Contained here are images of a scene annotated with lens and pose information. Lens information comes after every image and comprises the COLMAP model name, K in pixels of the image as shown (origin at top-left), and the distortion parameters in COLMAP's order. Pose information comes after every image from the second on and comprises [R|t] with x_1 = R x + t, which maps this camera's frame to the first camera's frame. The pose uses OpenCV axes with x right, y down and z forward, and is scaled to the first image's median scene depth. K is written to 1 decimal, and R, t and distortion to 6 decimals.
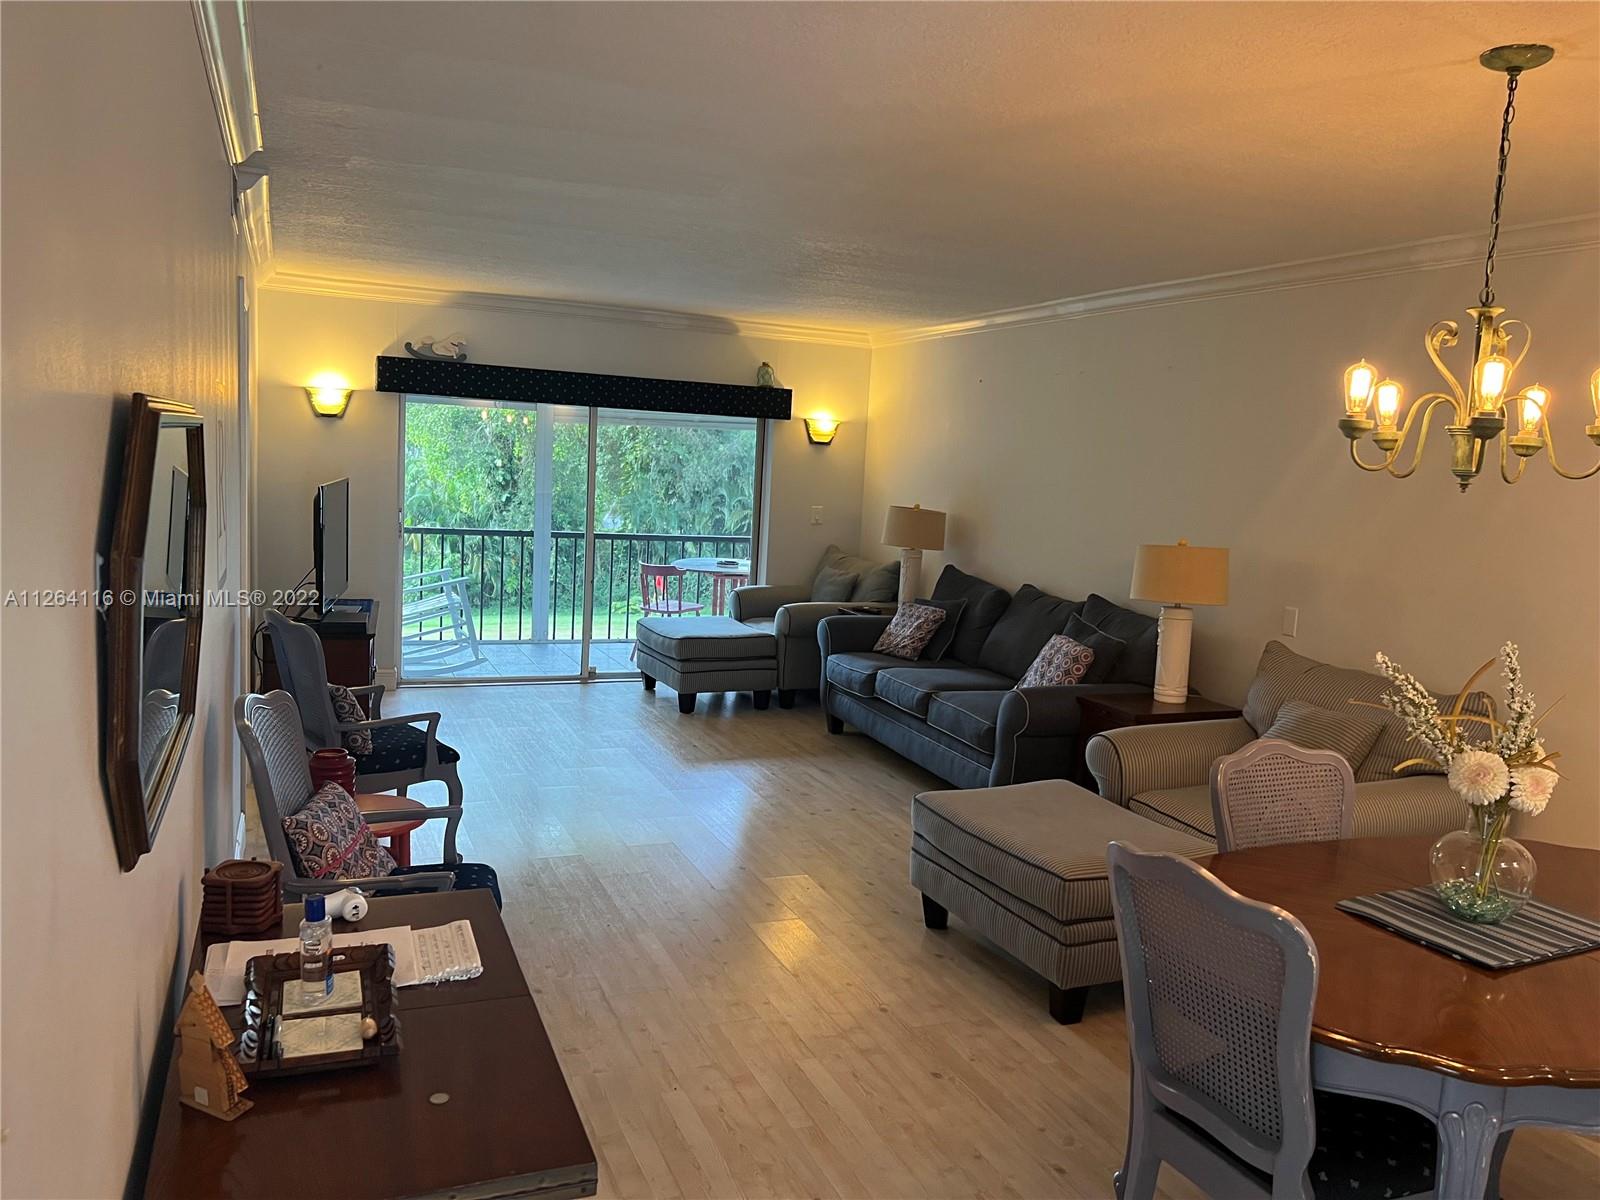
lens RADIAL K [[1208.0, 0, 793.0], [0, 1208.0, 603.4], [0, 0, 1]] dist [0.052077, -0.053815]
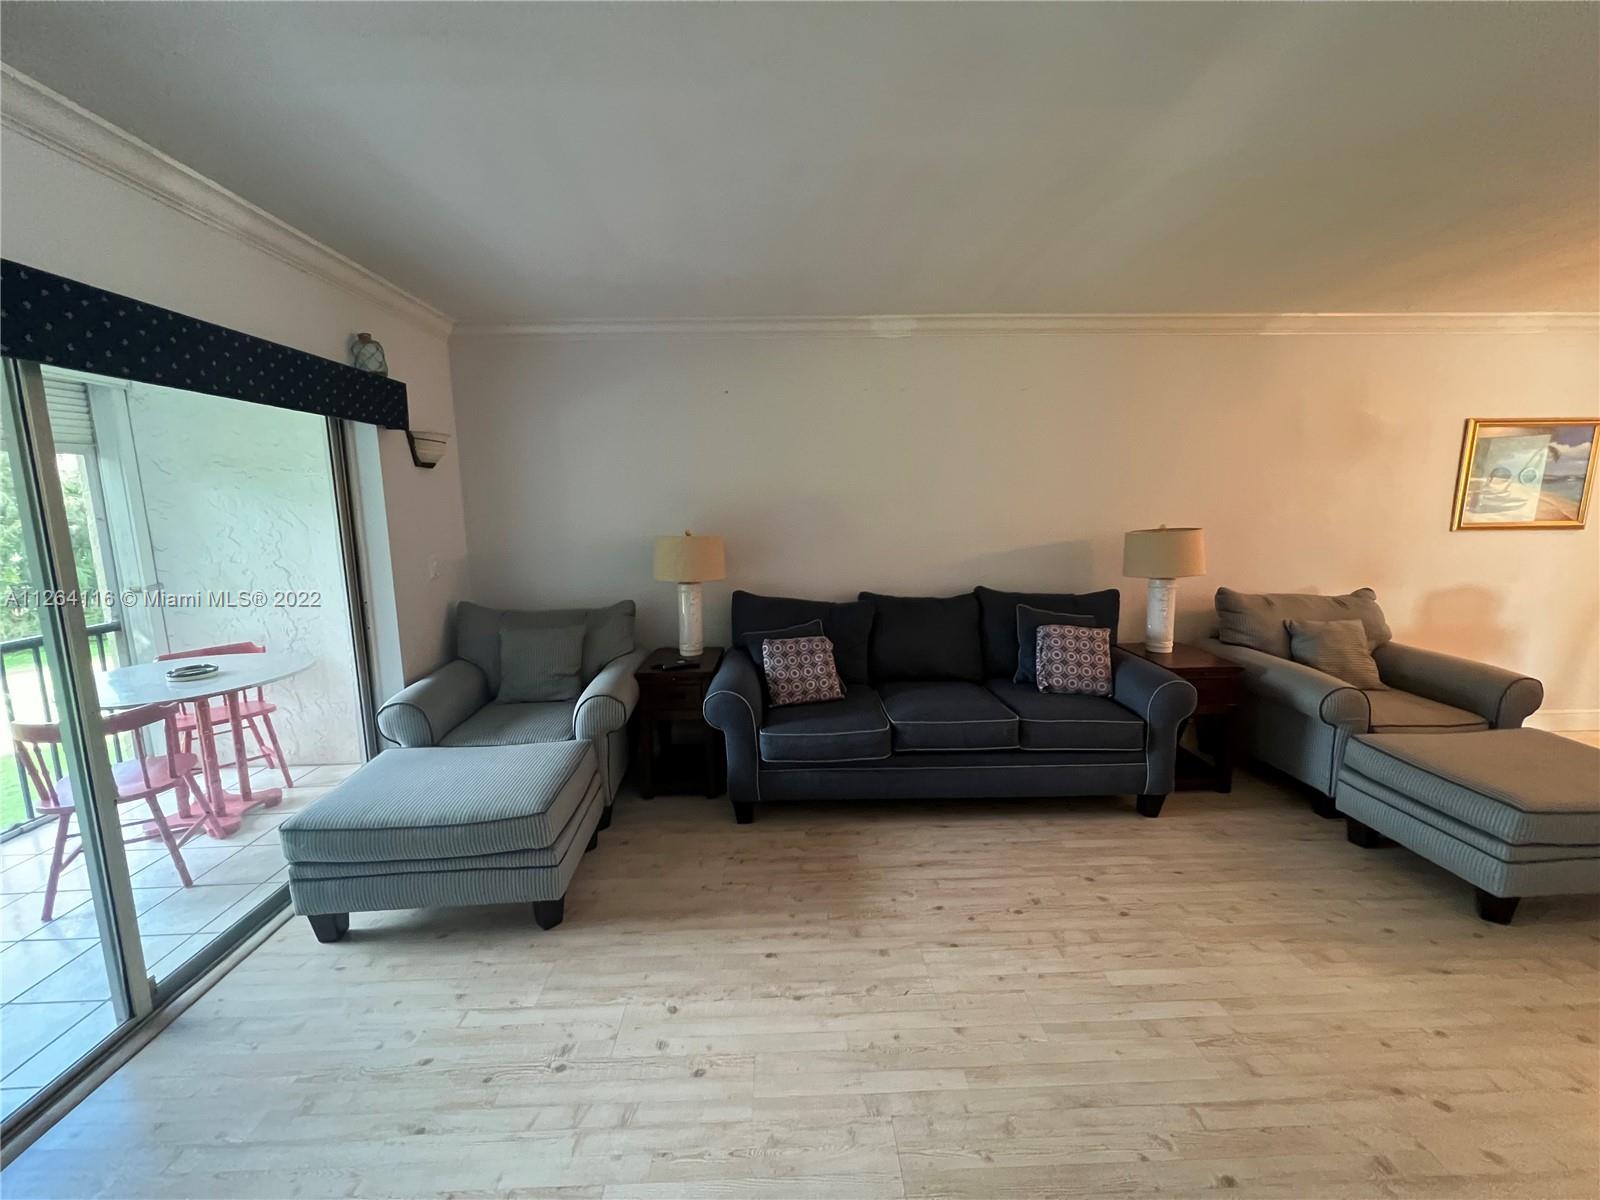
lens RADIAL K [[641.3, 0, 795.8], [0, 641.3, 595.9], [0, 0, 1]] dist [-0.000785, 0.001122]
pose [[0.348131, -0.200815, 0.915685, -0.627758], [0.146731, 0.976420, 0.158350, -0.203084], [-0.925892, 0.079233, 0.369387, 1.588185]]
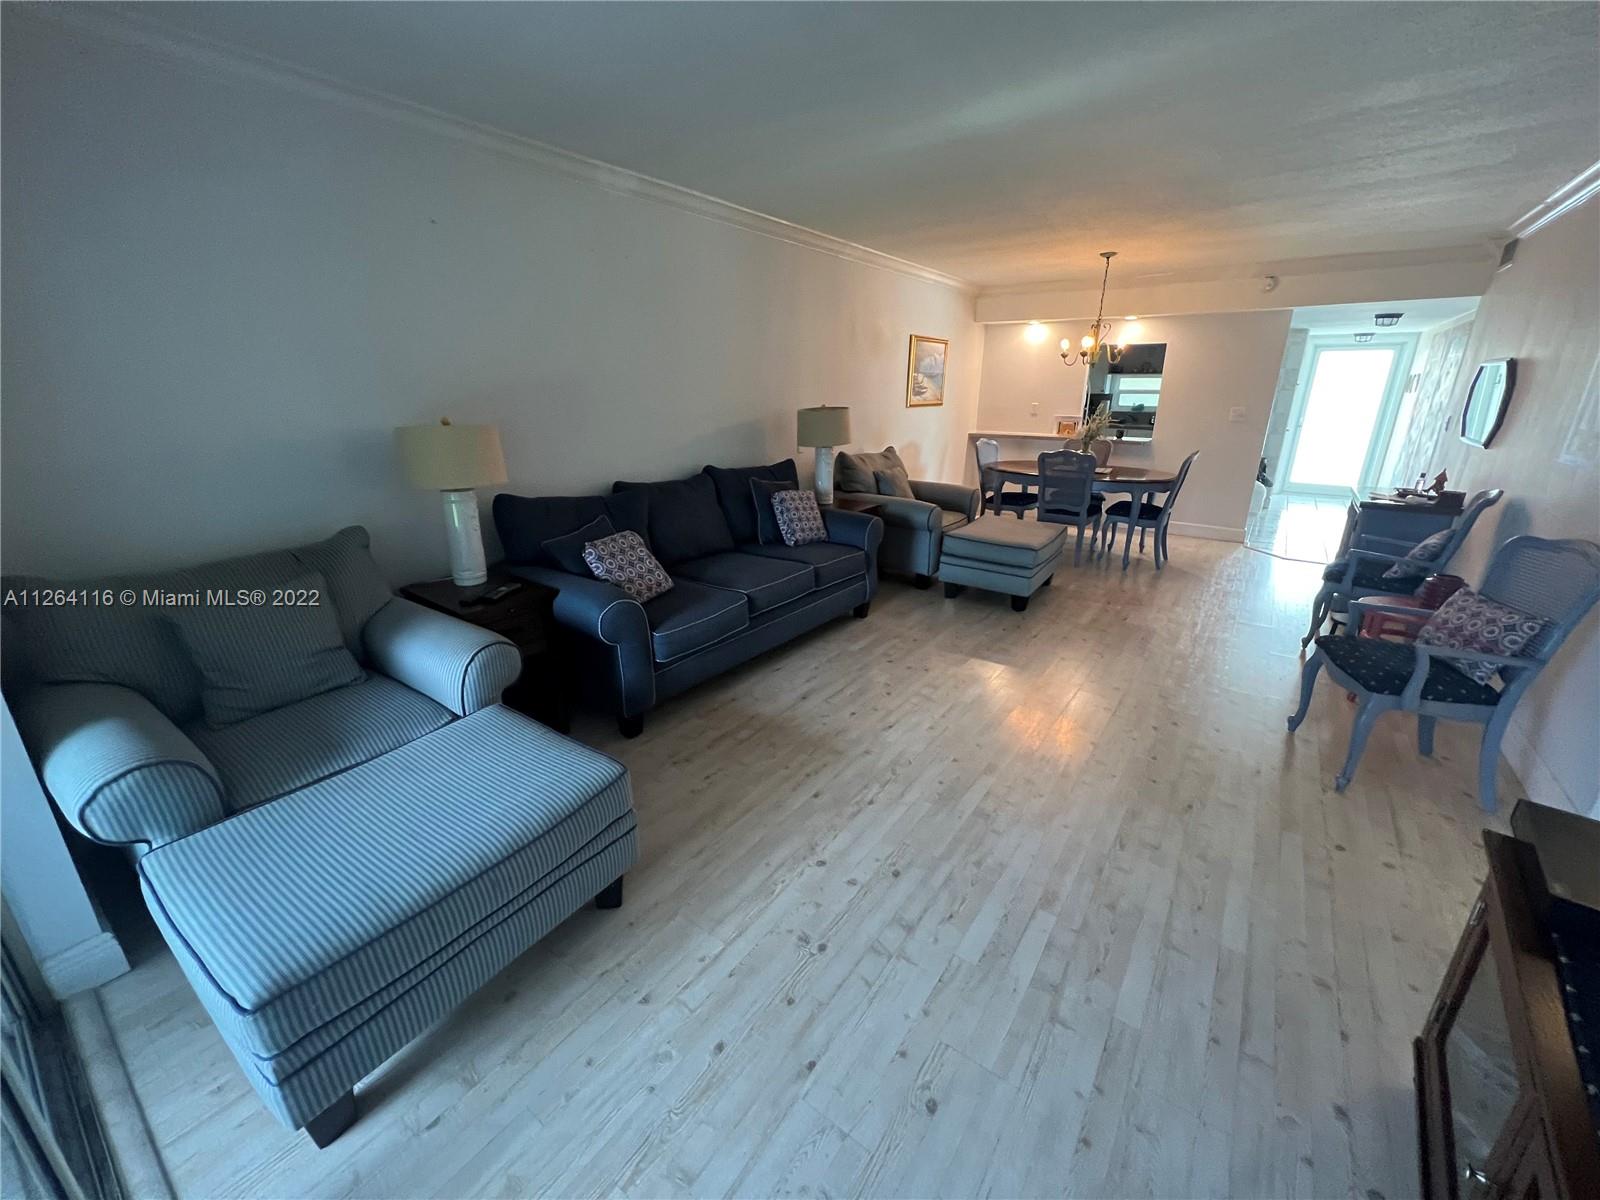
lens RADIAL K [[641.3, 0, 796.9], [0, 641.3, 595.2], [0, 0, 1]] dist [-0.000785, 0.001122]
pose [[-0.521493, -0.321510, 0.790365, -0.612625], [0.072366, 0.906290, 0.416415, -0.260725], [-0.850181, 0.274353, -0.449357, 2.127536]]
